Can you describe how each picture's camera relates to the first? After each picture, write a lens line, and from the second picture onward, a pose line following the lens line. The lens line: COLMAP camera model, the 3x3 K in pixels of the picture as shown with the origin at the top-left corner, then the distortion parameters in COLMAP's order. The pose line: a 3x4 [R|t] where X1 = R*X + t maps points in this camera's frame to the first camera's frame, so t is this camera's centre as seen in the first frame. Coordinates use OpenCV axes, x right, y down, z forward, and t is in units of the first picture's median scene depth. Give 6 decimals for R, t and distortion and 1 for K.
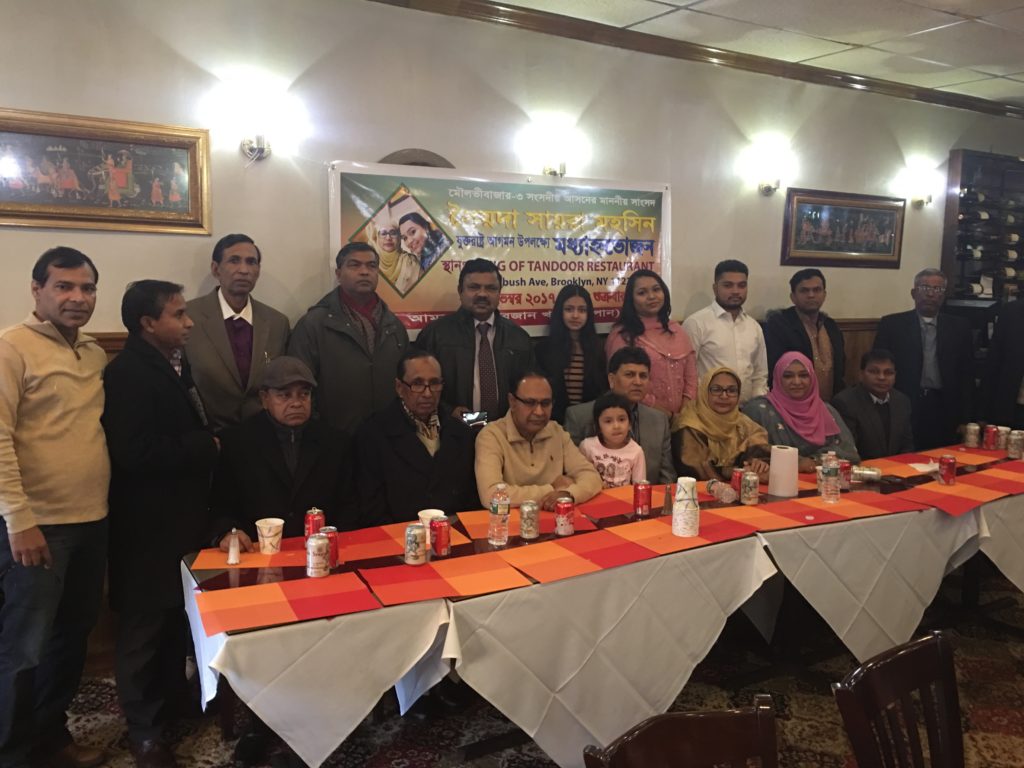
lens RADIAL K [[881.6, 0, 505.8], [0, 881.6, 381.8], [0, 0, 1]] dist [0.080610, -0.102593]
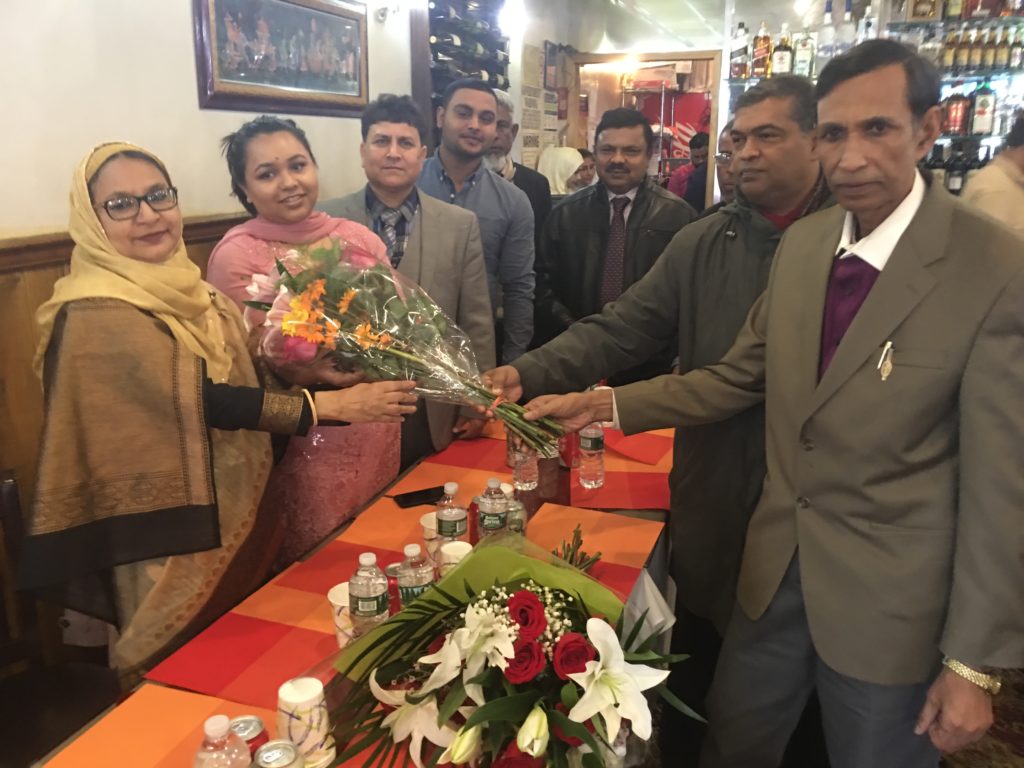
lens RADIAL K [[881.6, 0, 498.6], [0, 881.6, 385.7], [0, 0, 1]] dist [0.080610, -0.102593]
pose [[0.776201, -0.184689, 0.602828, 0.151685], [0.086962, 0.978356, 0.187767, -0.084144], [-0.624459, -0.093322, 0.775462, 0.713479]]
